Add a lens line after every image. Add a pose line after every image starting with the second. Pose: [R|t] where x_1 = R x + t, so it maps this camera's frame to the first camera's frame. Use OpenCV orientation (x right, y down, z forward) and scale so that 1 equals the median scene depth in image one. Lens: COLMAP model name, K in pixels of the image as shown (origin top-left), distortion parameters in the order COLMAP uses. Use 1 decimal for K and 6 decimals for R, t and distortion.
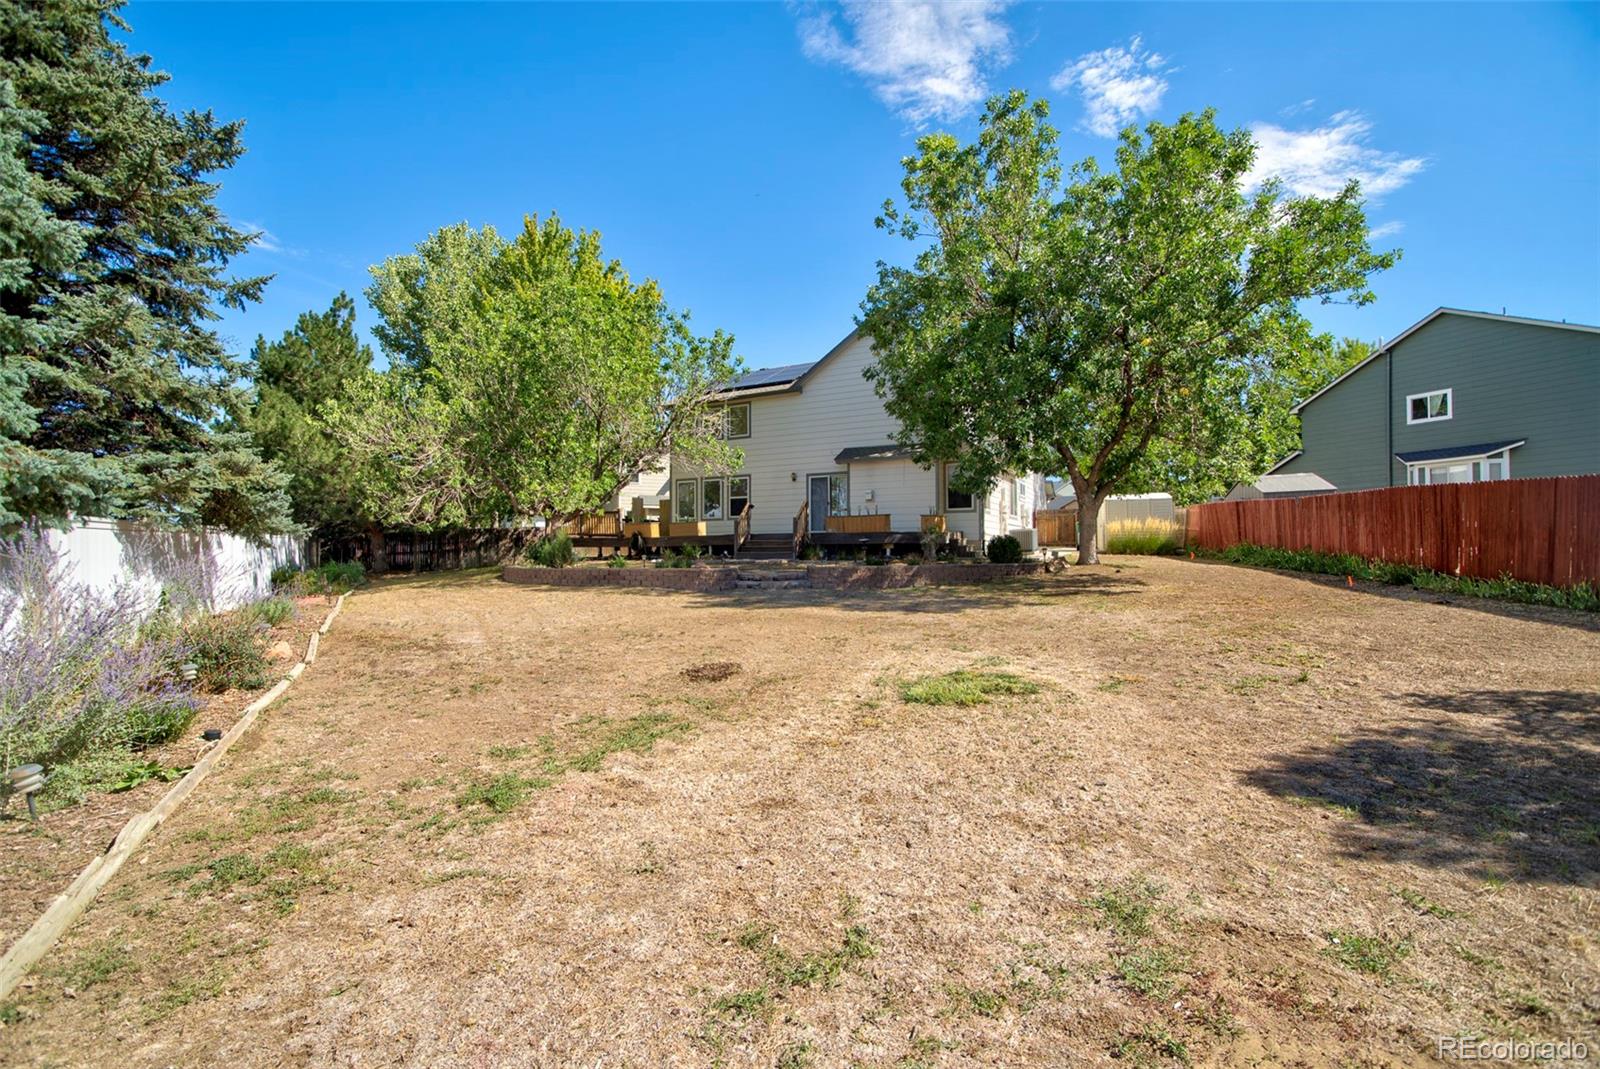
lens RADIAL K [[751.2, 0, 800.0], [0, 751.2, 534.5], [0, 0, 1]] dist [-0.001605, 0.000050]
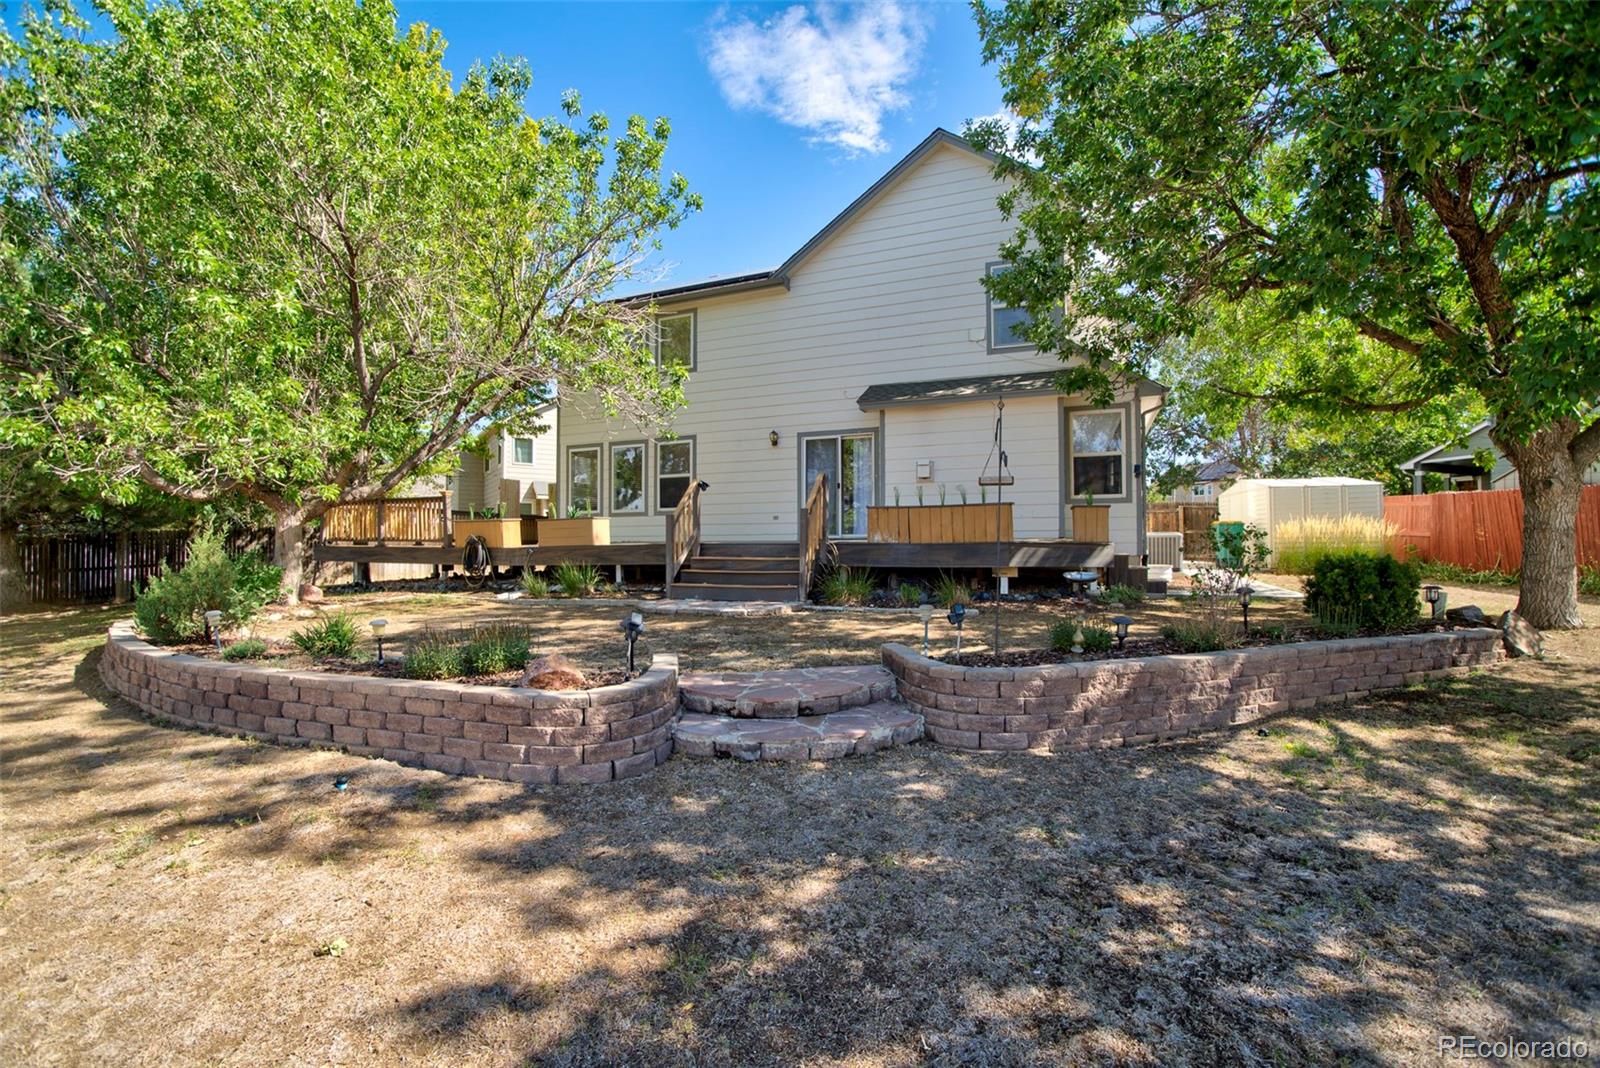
lens RADIAL K [[739.8, 0, 793.1], [0, 739.8, 540.4], [0, 0, 1]] dist [0.000692, 0.000589]
pose [[0.996553, 0.003396, 0.082889, -0.045707], [-0.004289, 0.999935, 0.010601, -0.007924], [-0.082848, -0.010920, 0.996502, 0.518642]]
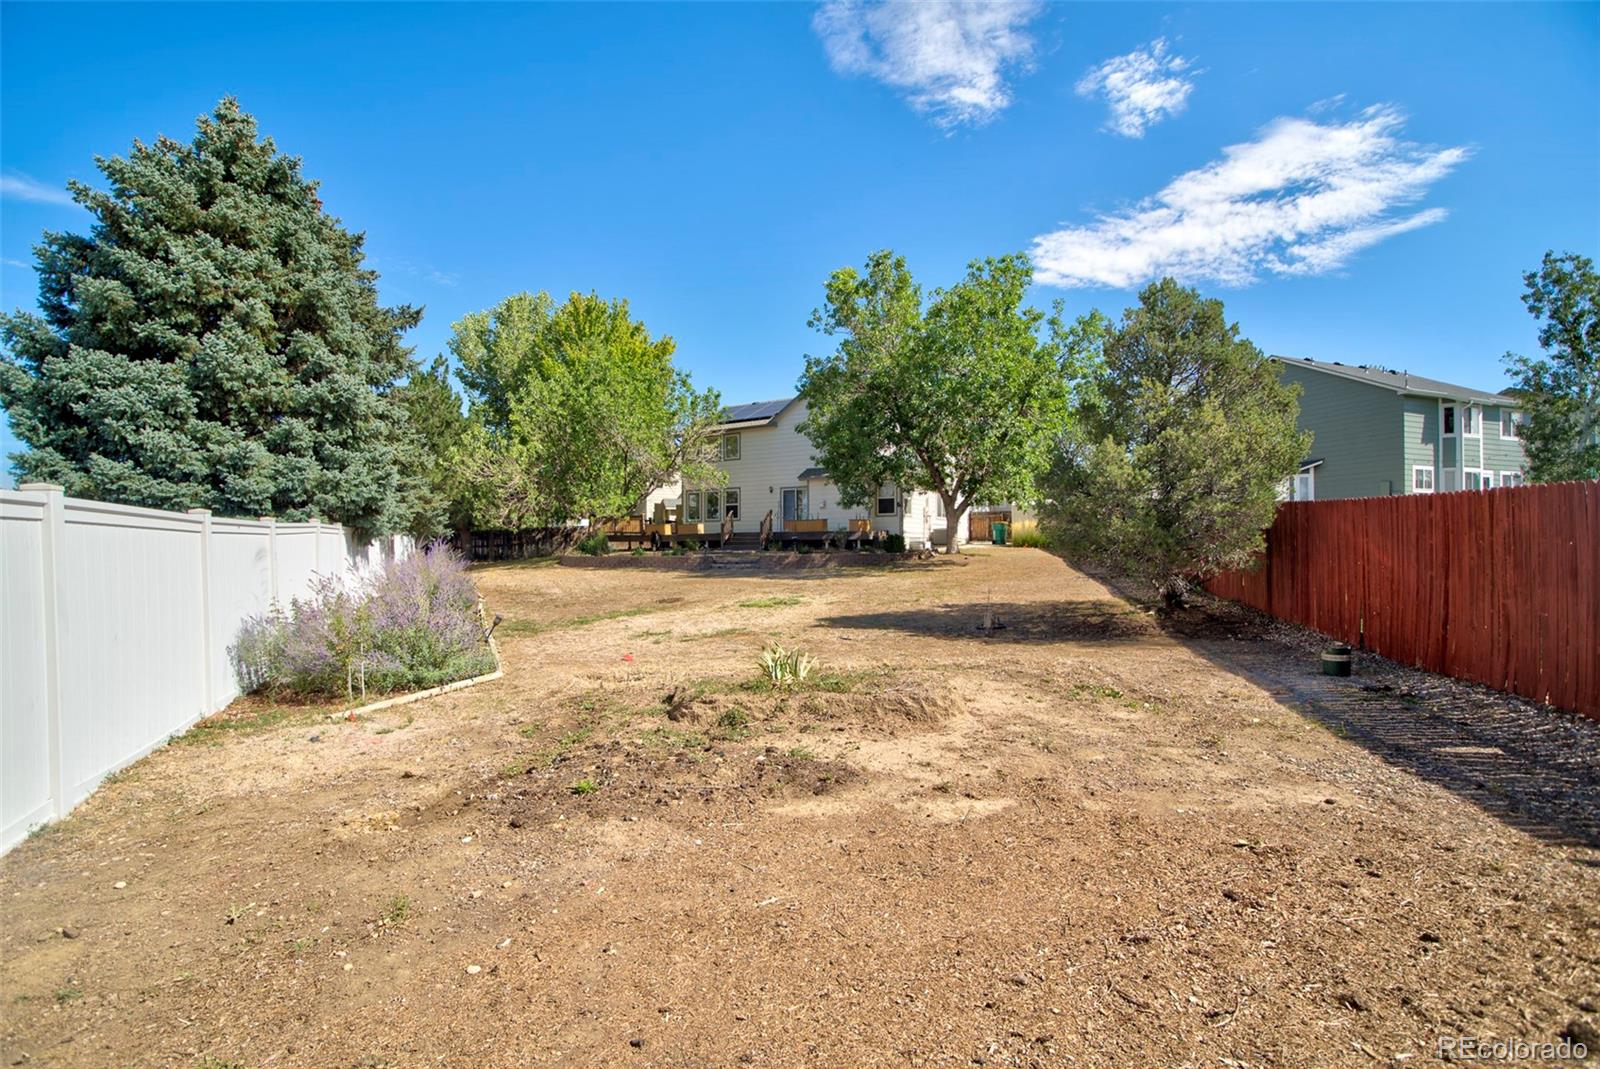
lens RADIAL K [[739.8, 0, 793.1], [0, 739.8, 540.9], [0, 0, 1]] dist [0.000692, 0.000589]
pose [[0.998554, -0.000796, -0.053751, 0.118888], [0.001695, 0.999859, 0.016689, -0.007978], [0.053730, -0.016756, 0.998415, -0.373259]]
